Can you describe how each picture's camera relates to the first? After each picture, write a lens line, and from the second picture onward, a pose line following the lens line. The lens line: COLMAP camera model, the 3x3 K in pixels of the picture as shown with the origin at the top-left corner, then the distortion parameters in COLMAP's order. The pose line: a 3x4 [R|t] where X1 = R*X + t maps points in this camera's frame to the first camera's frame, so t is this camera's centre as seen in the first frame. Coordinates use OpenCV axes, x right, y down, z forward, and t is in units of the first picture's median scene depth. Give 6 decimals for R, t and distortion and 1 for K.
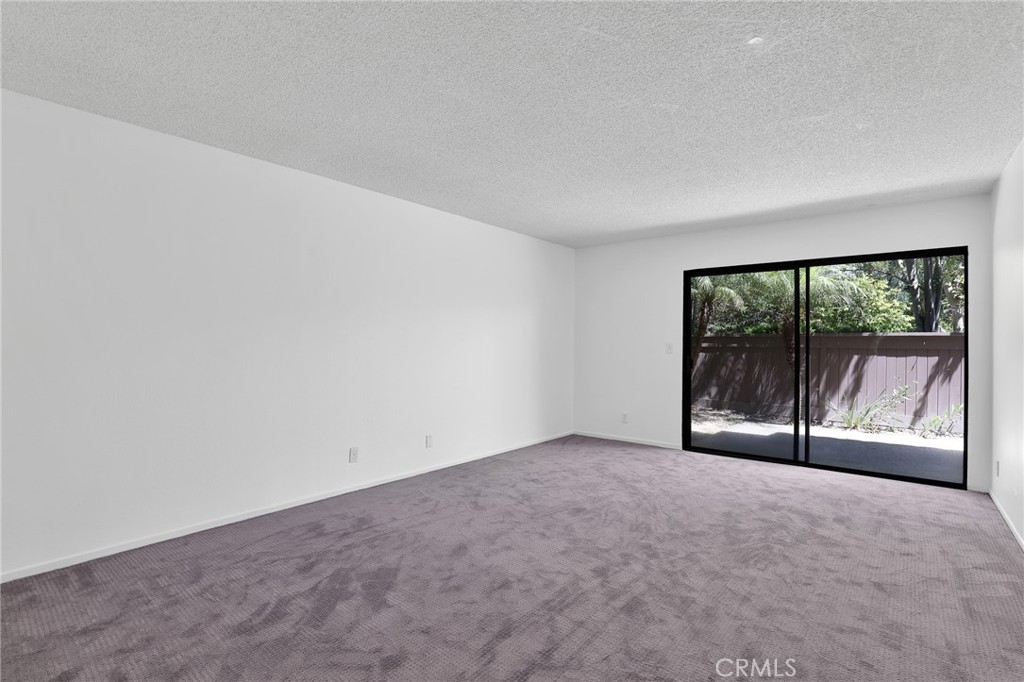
lens RADIAL K [[471.0, 0, 527.6], [0, 471.0, 339.9], [0, 0, 1]] dist [-0.015896, 0.000807]
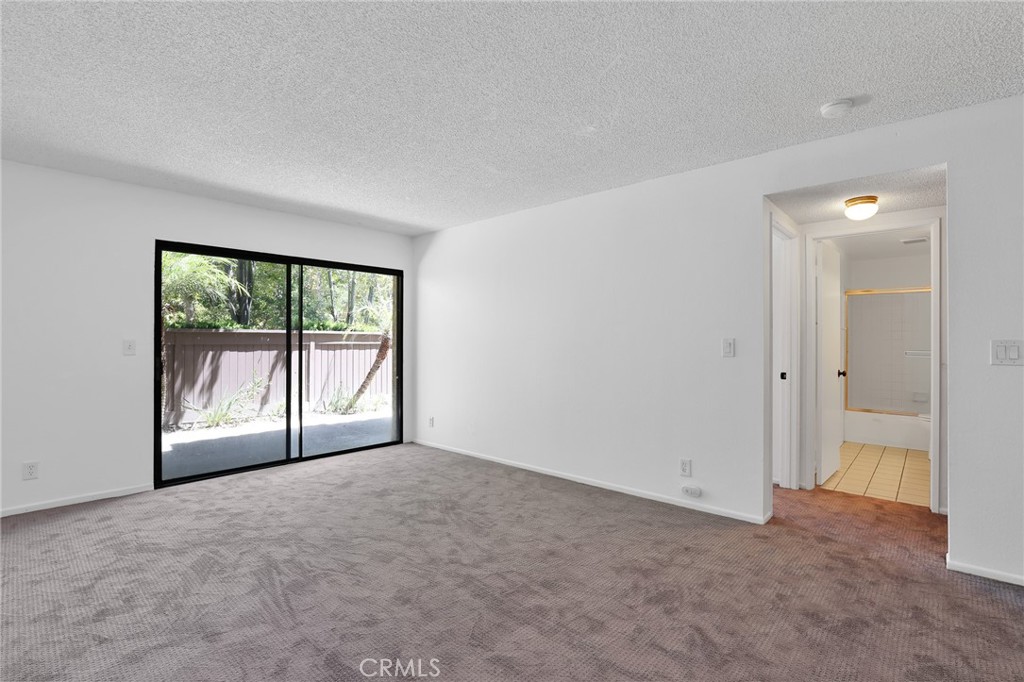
lens RADIAL K [[471.0, 0, 527.6], [0, 471.0, 339.9], [0, 0, 1]] dist [-0.015896, 0.000807]
pose [[0.074122, -0.004538, 0.997239, -0.430325], [-0.006301, 0.999968, 0.005018, -0.001169], [-0.997229, -0.006655, 0.074091, 0.490512]]
